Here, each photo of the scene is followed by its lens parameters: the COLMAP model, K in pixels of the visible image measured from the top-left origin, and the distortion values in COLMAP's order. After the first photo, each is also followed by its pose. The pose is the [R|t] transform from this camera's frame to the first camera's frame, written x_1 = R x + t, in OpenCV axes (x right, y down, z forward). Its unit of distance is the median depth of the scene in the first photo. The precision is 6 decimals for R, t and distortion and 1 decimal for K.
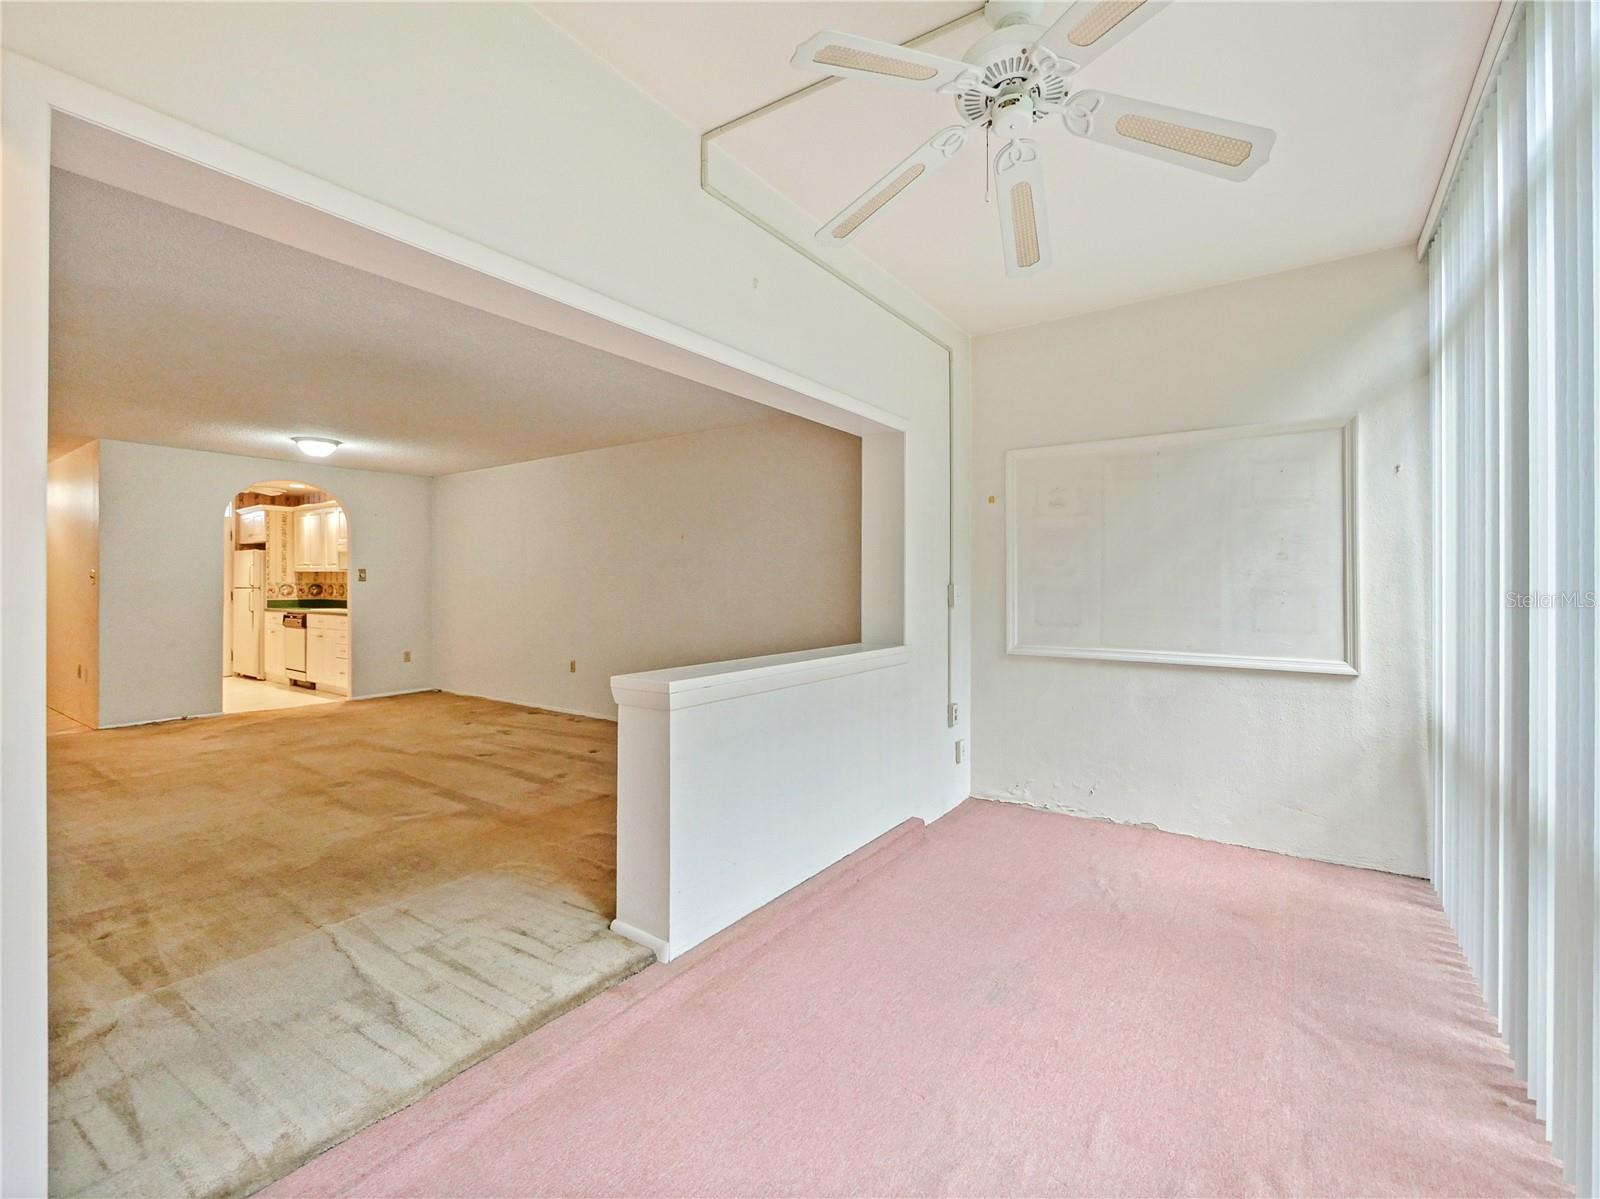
lens RADIAL K [[704.4, 0, 822.8], [0, 704.4, 586.0], [0, 0, 1]] dist [-0.001422, -0.000489]
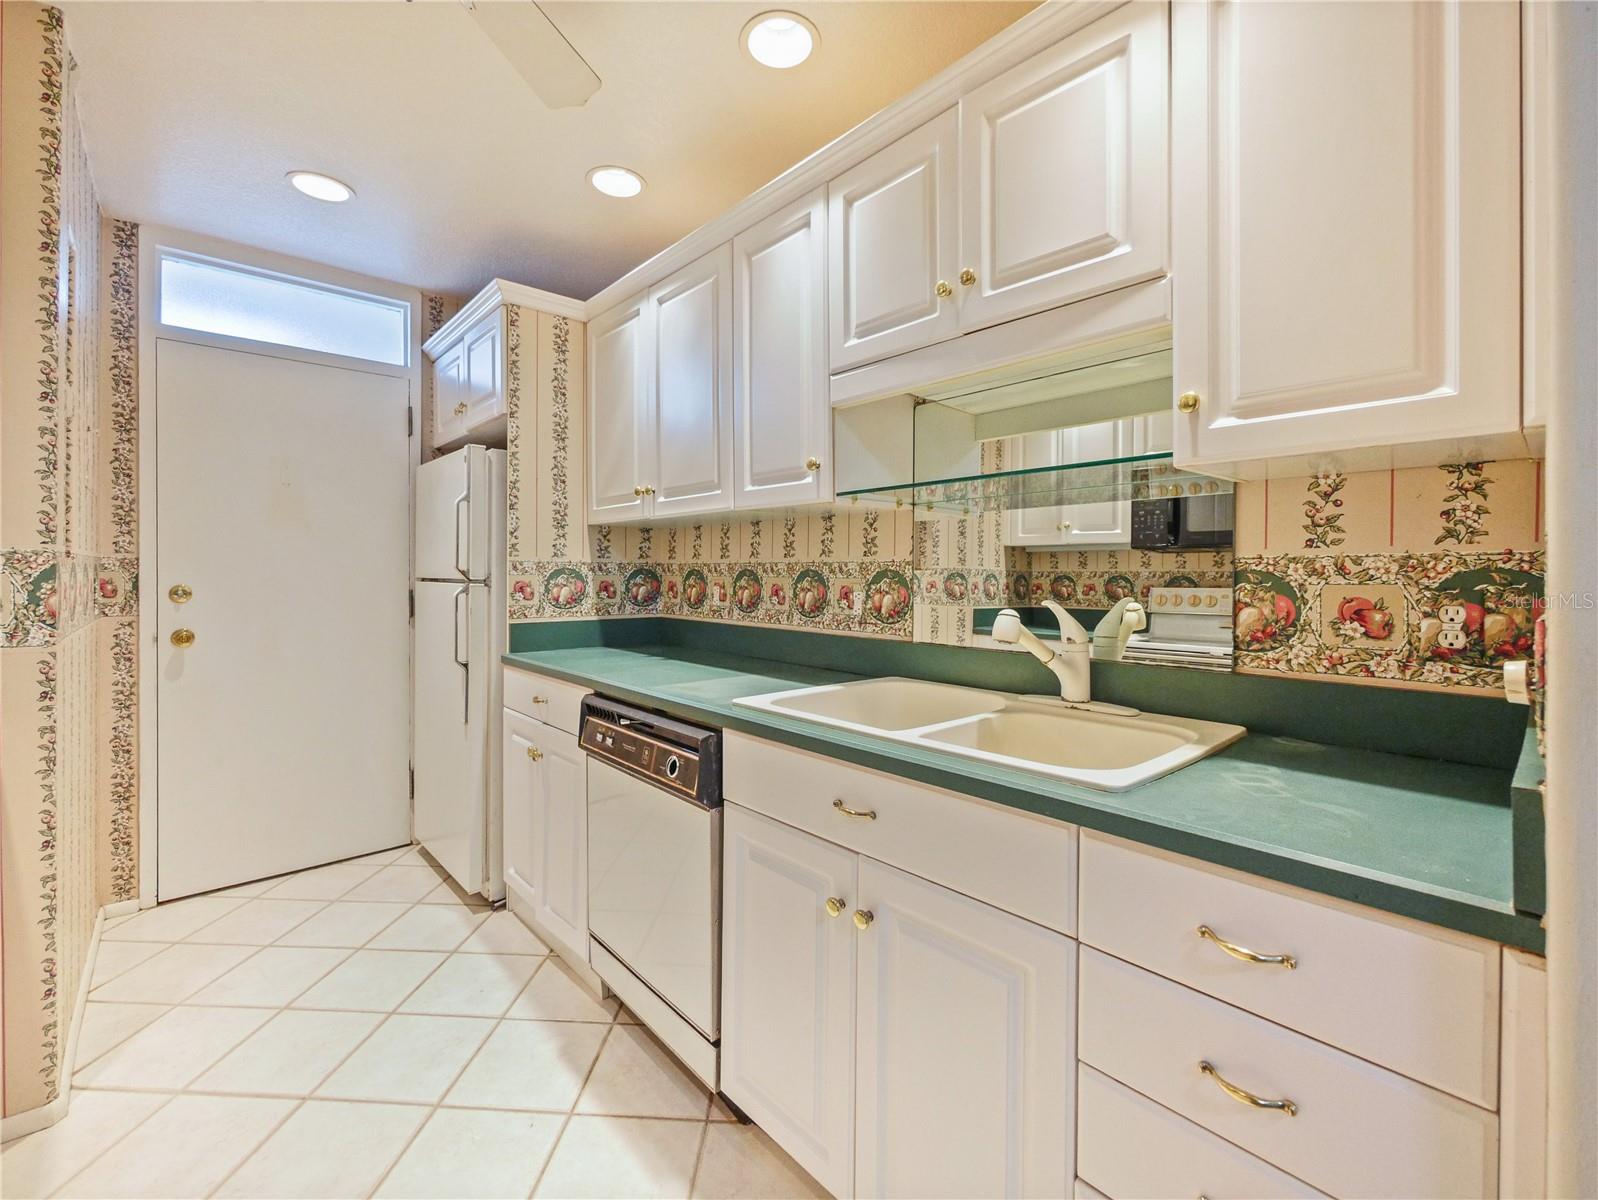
lens RADIAL K [[695.1, 0, 795.5], [0, 695.1, 574.2], [0, 0, 1]] dist [-0.003479, 0.000290]
pose [[0.971401, 0.000012, -0.237444, -0.728456], [0.000231, 0.999999, 0.000998, -0.000320], [0.237444, -0.001024, 0.971401, 0.899669]]
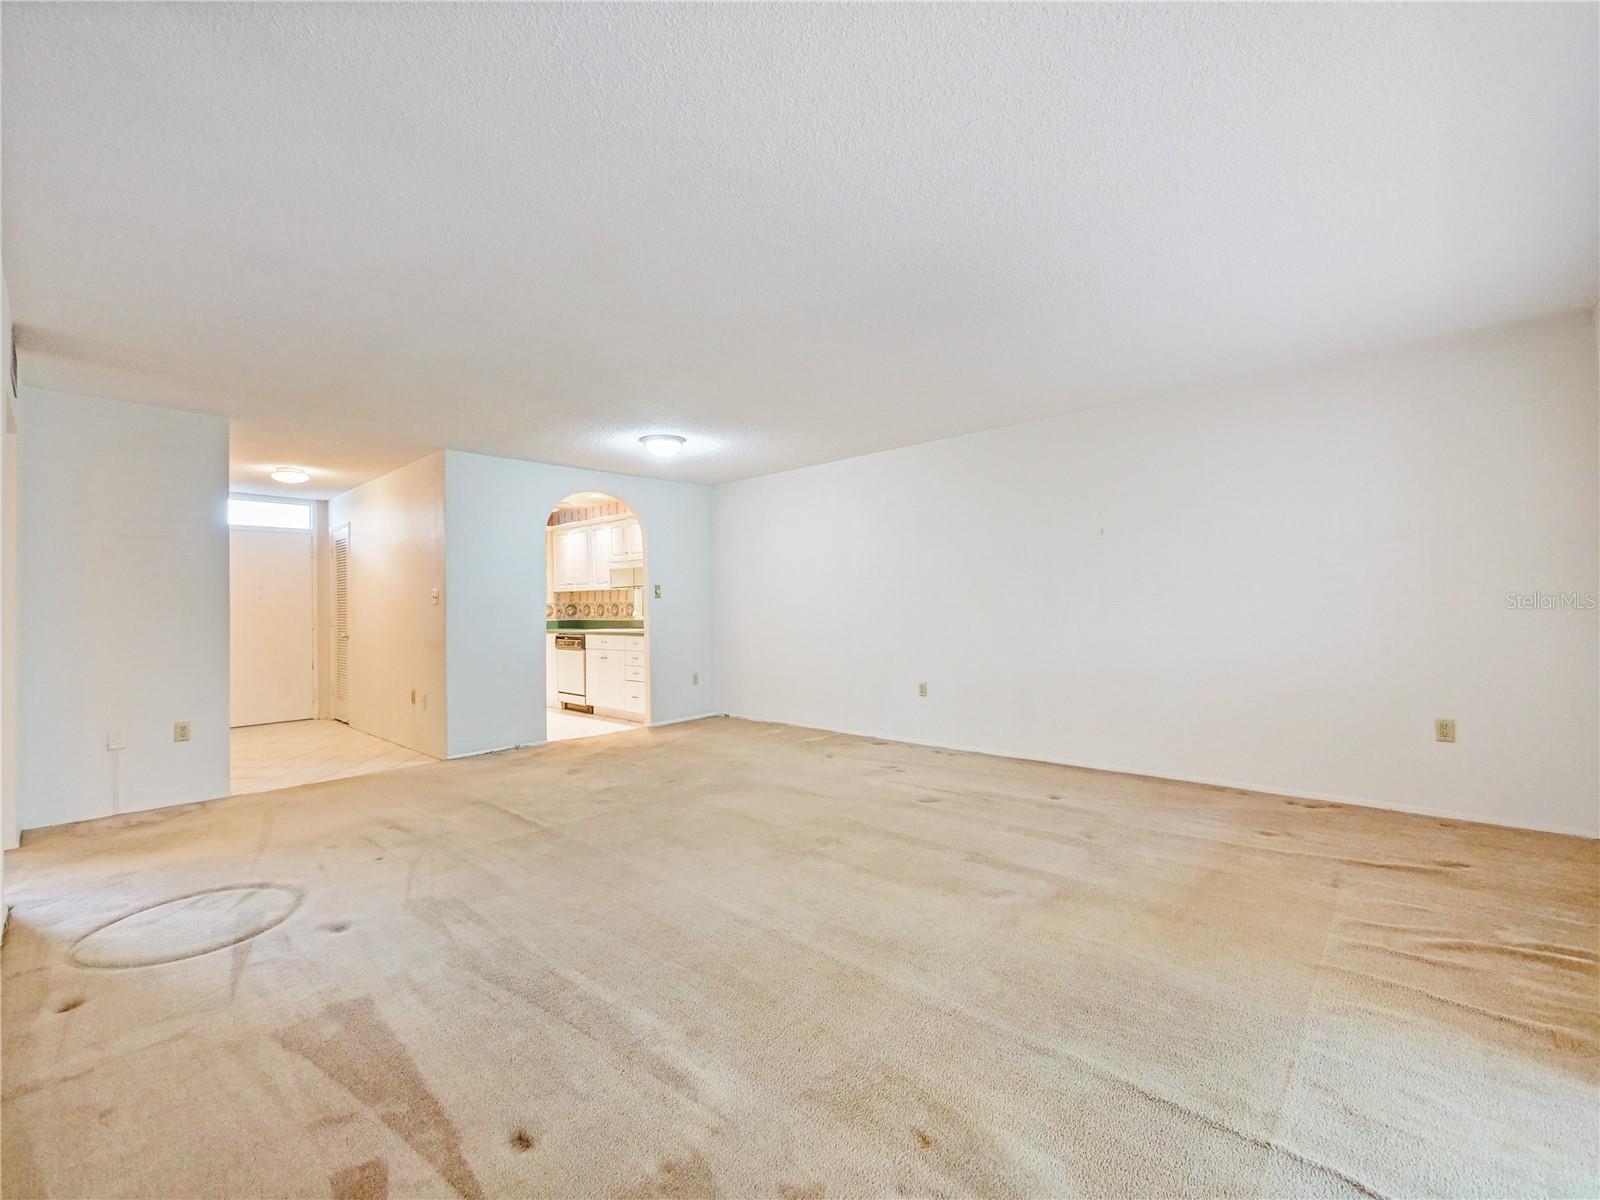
lens RADIAL K [[694.5, 0, 801.9], [0, 694.5, 595.2], [0, 0, 1]] dist [-0.002548, -0.000129]
pose [[0.989099, -0.023254, -0.145407, -0.329769], [0.021199, 0.999653, -0.015666, 0.007904], [0.145721, 0.012413, 0.989248, 0.119244]]
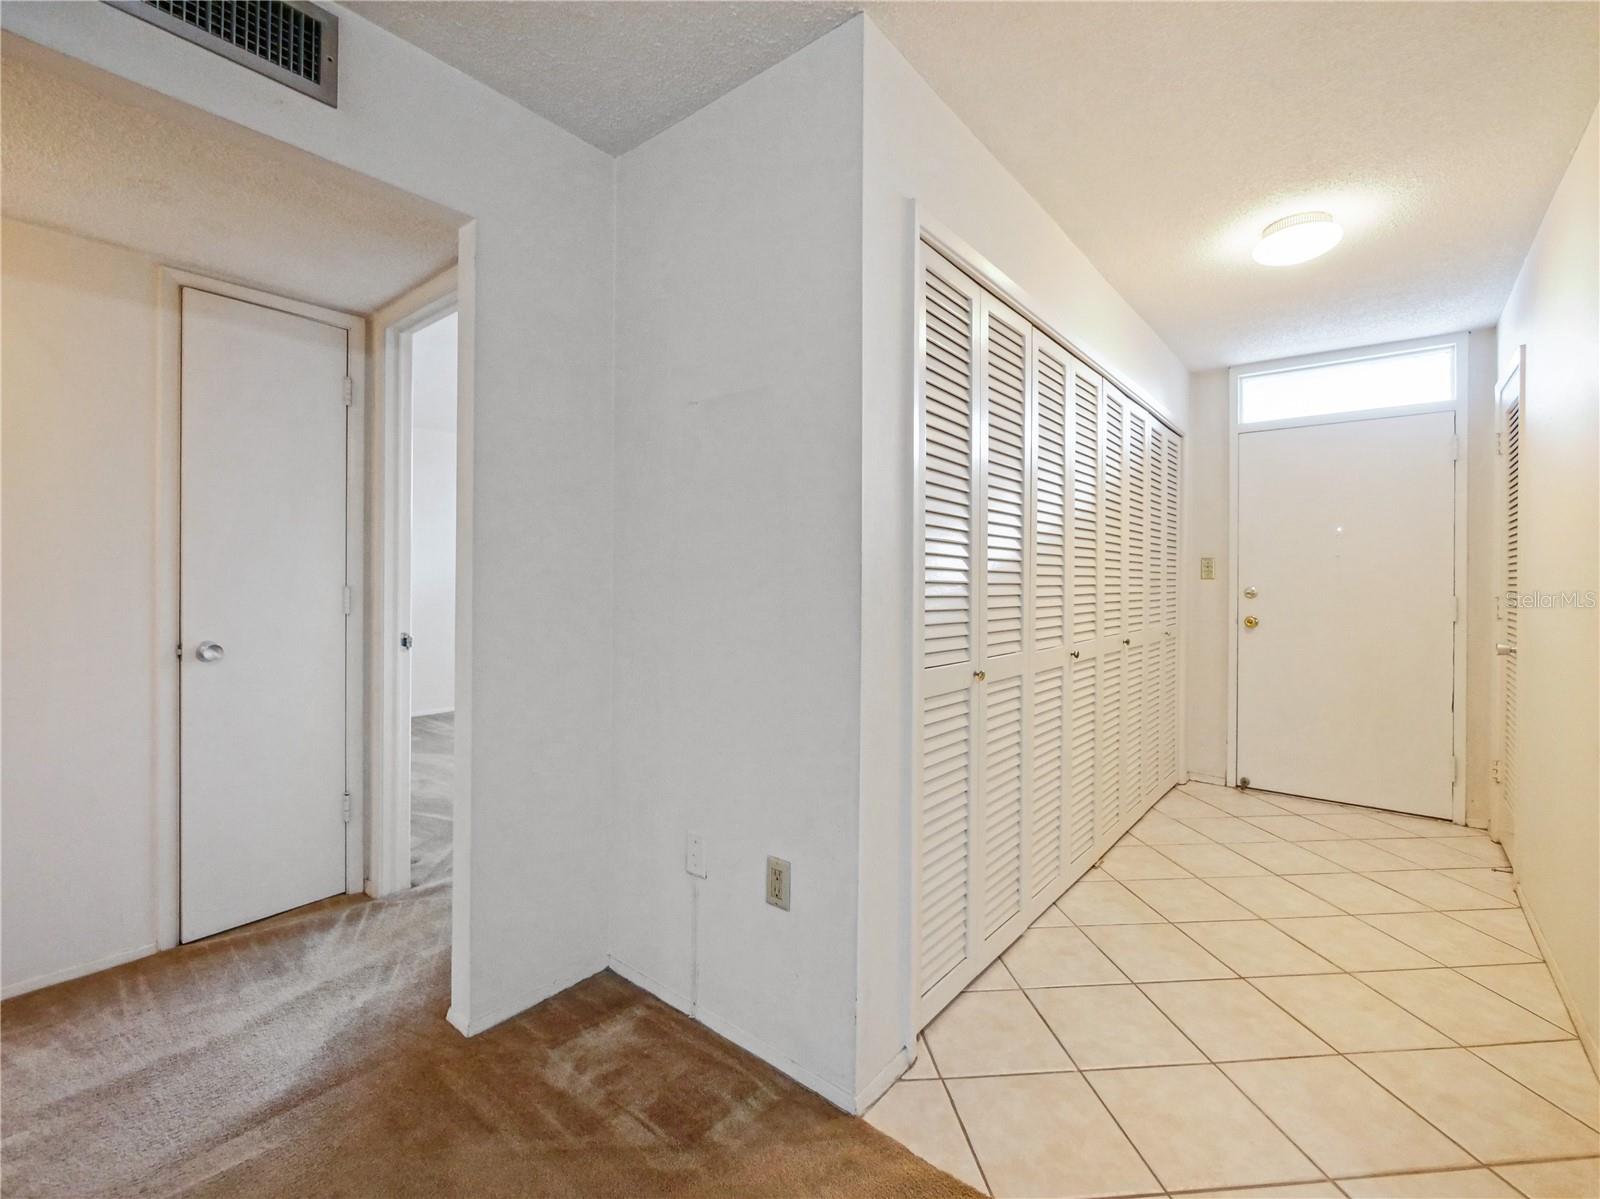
lens RADIAL K [[700.4, 0, 800.0], [0, 700.4, 599.5], [0, 0, 1]] dist [-0.002745, 0.000261]
pose [[-0.081510, 0.016546, -0.996535, -0.688864], [-0.002216, 0.999857, 0.016782, 0.004625], [0.996670, 0.003576, -0.081462, 0.626475]]
